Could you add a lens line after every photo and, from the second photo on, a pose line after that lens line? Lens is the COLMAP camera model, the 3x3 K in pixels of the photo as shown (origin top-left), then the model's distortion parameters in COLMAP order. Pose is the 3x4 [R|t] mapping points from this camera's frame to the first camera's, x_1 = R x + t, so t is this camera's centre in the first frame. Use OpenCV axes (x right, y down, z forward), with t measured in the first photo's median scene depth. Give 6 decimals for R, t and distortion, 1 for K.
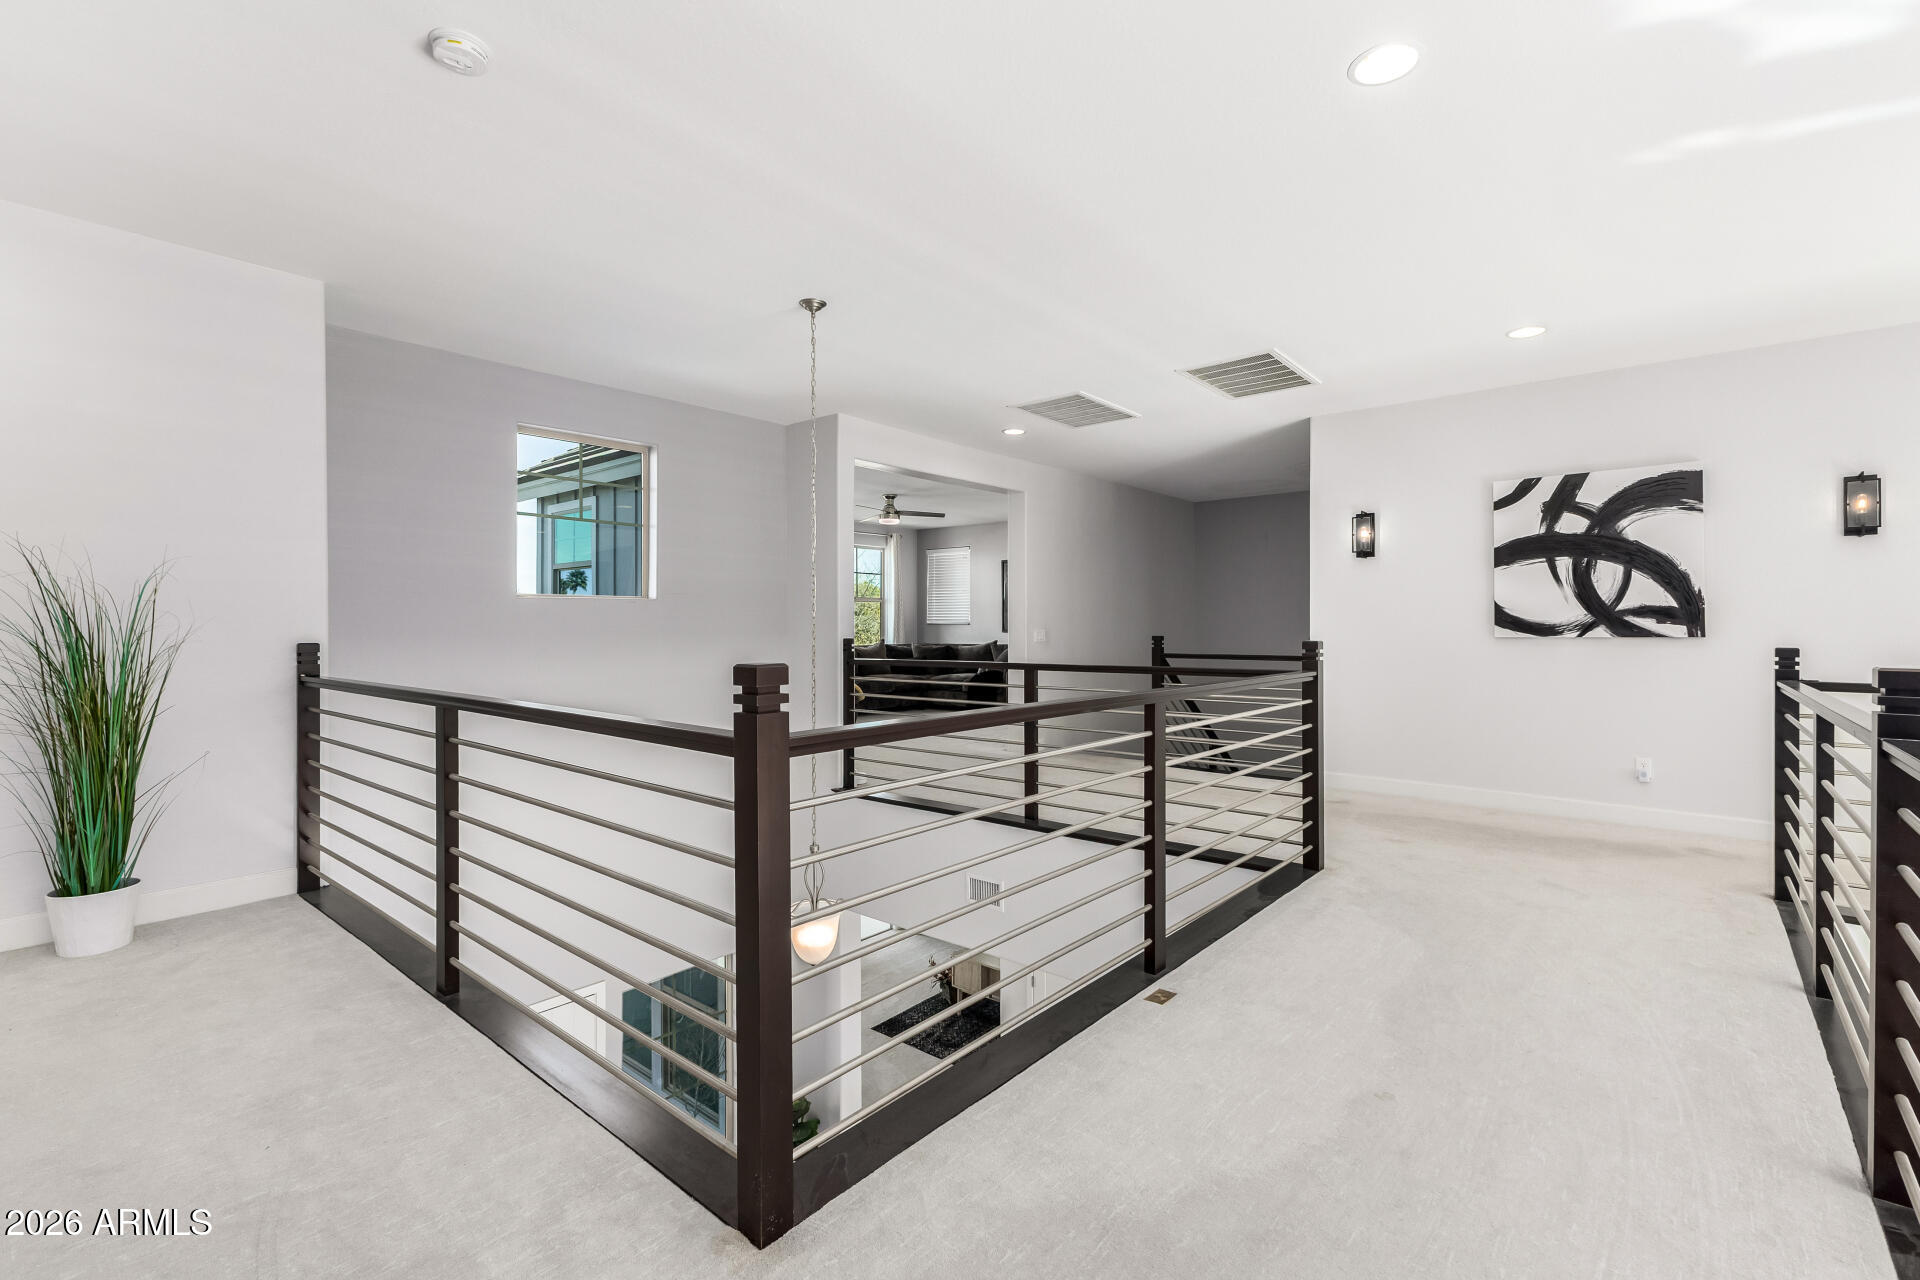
lens RADIAL K [[838.9, 0, 966.6], [0, 838.9, 626.7], [0, 0, 1]] dist [0.020980, -0.006512]
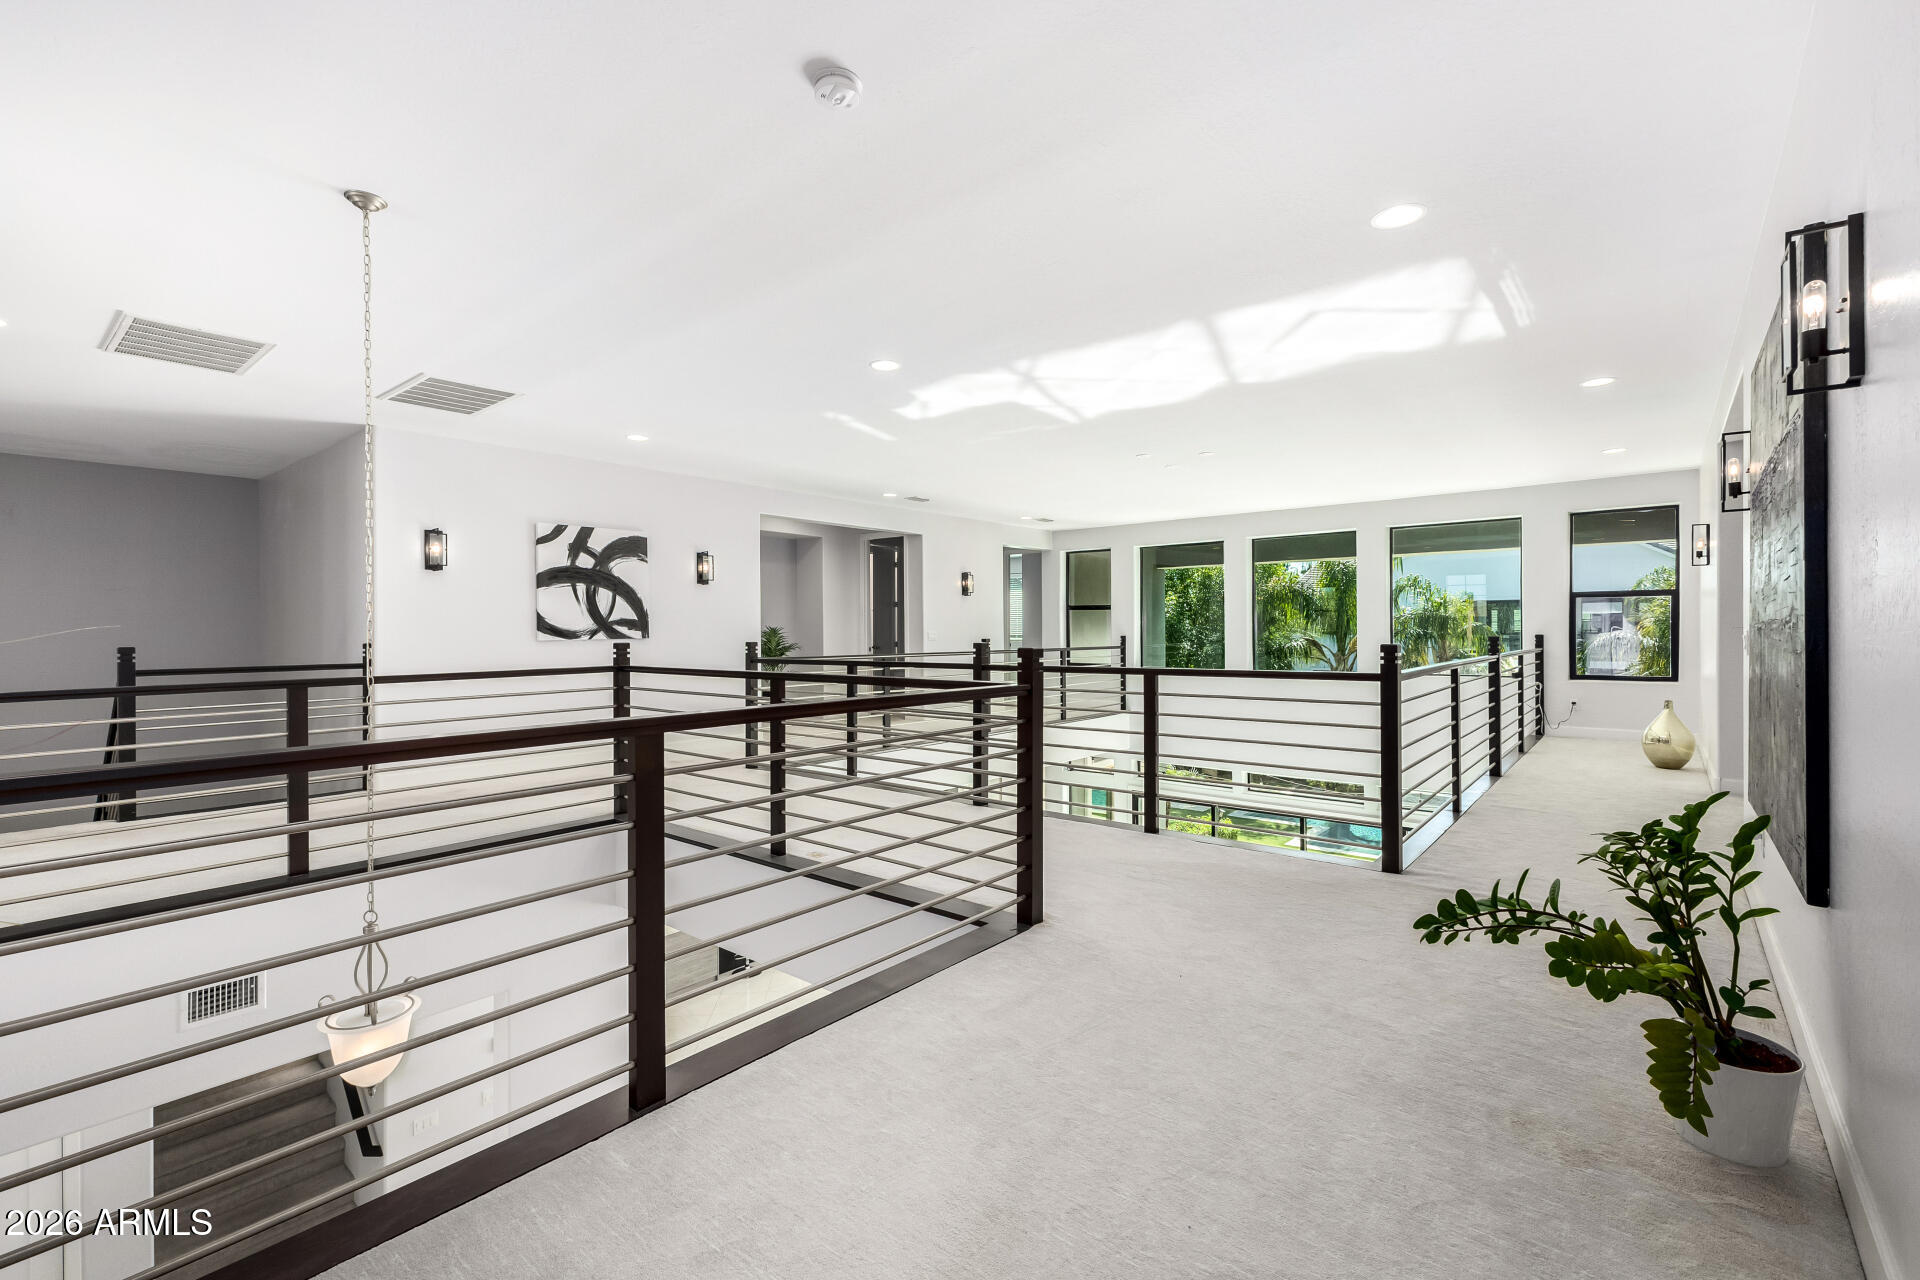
lens RADIAL K [[838.9, 0, 966.6], [0, 838.9, 626.7], [0, 0, 1]] dist [0.020980, -0.006512]
pose [[-0.009521, 0.005981, 0.999937, -0.738610], [0.007899, 0.999951, -0.005906, 0.004193], [-0.999923, 0.007842, -0.009568, 0.369199]]
